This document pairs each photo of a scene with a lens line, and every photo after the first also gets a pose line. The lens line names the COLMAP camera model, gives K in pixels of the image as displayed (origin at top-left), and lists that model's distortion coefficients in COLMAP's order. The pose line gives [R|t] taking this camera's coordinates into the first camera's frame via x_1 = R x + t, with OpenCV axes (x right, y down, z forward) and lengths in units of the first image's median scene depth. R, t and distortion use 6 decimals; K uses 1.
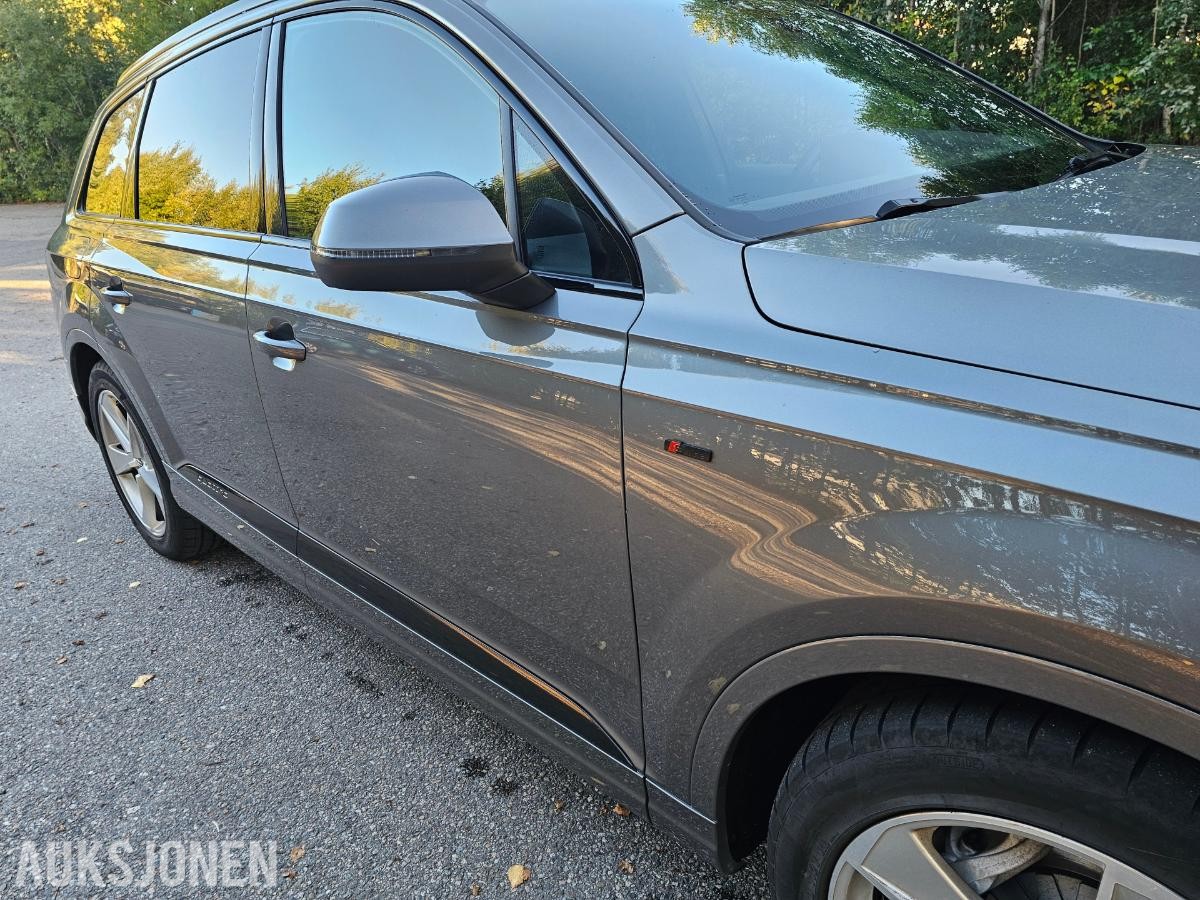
lens RADIAL K [[811.3, 0, 602.5], [0, 811.3, 436.1], [0, 0, 1]] dist [0.064569, -0.050566]
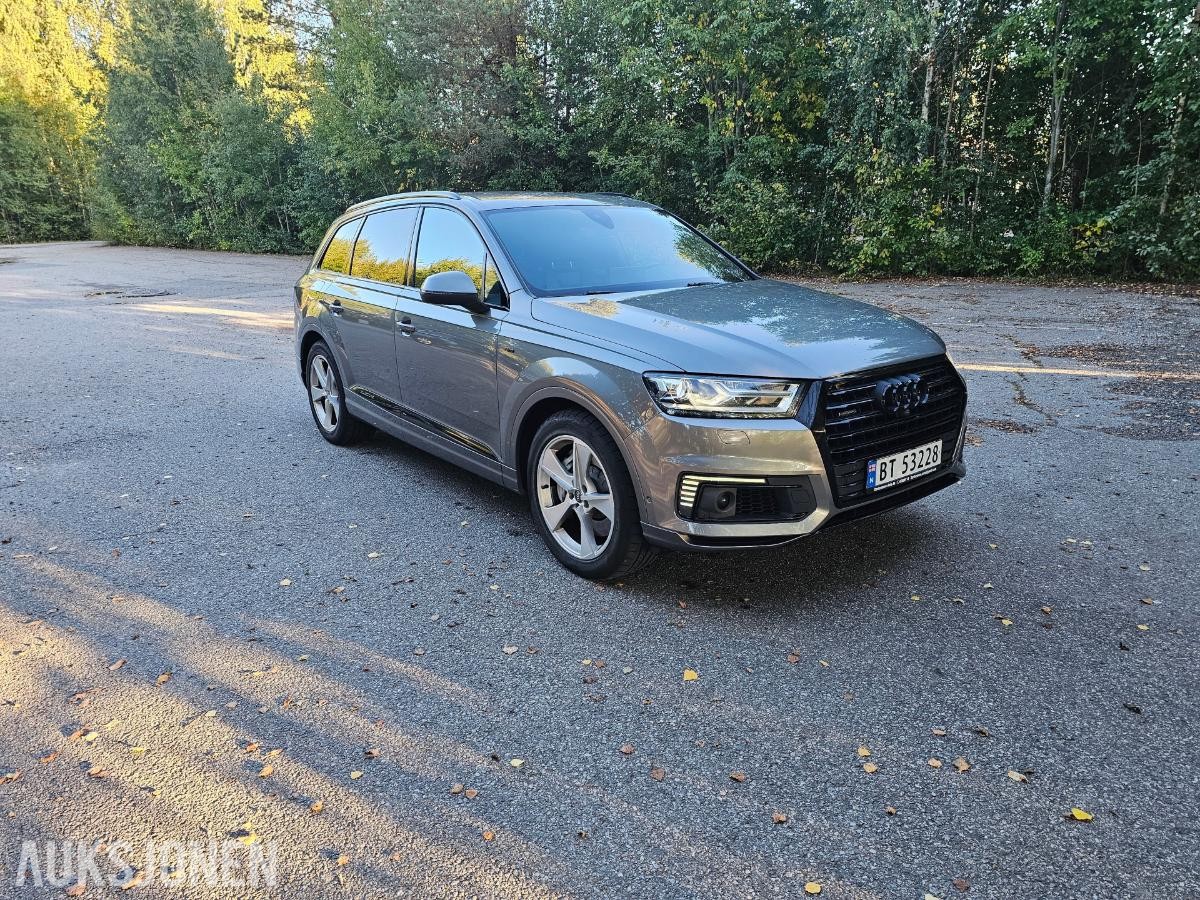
lens RADIAL K [[808.5, 0, 615.0], [0, 808.5, 420.9], [0, 0, 1]] dist [0.078400, -0.087021]
pose [[0.989186, 0.099630, -0.107636, 0.333780], [-0.111070, 0.988131, -0.106113, 0.223052], [0.095786, 0.116920, 0.988511, -0.849473]]
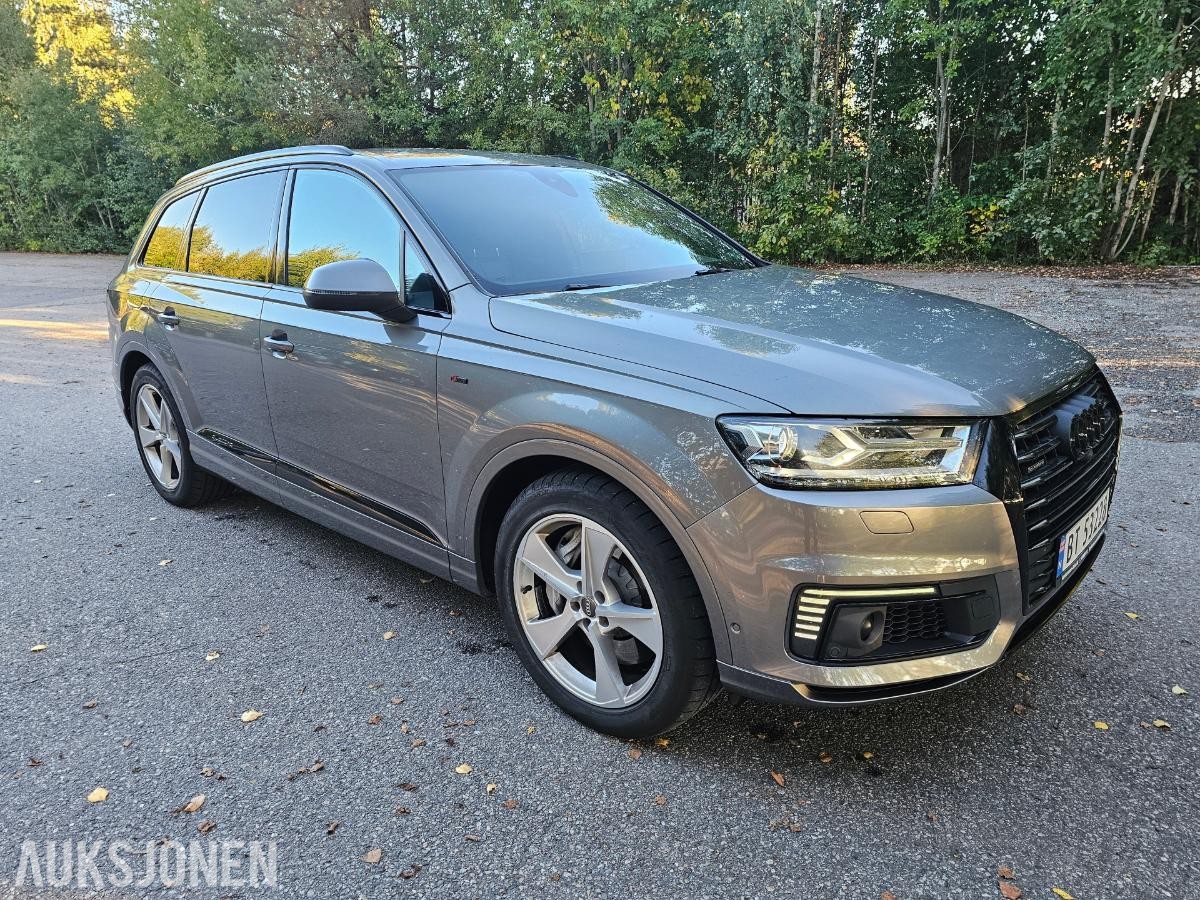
lens RADIAL K [[809.2, 0, 612.2], [0, 809.2, 428.2], [0, 0, 1]] dist [0.056324, -0.045289]
pose [[0.997681, 0.050237, 0.045919, 0.147884], [-0.045259, 0.993582, -0.103661, 0.126419], [-0.050831, 0.101342, 0.993552, -0.449041]]
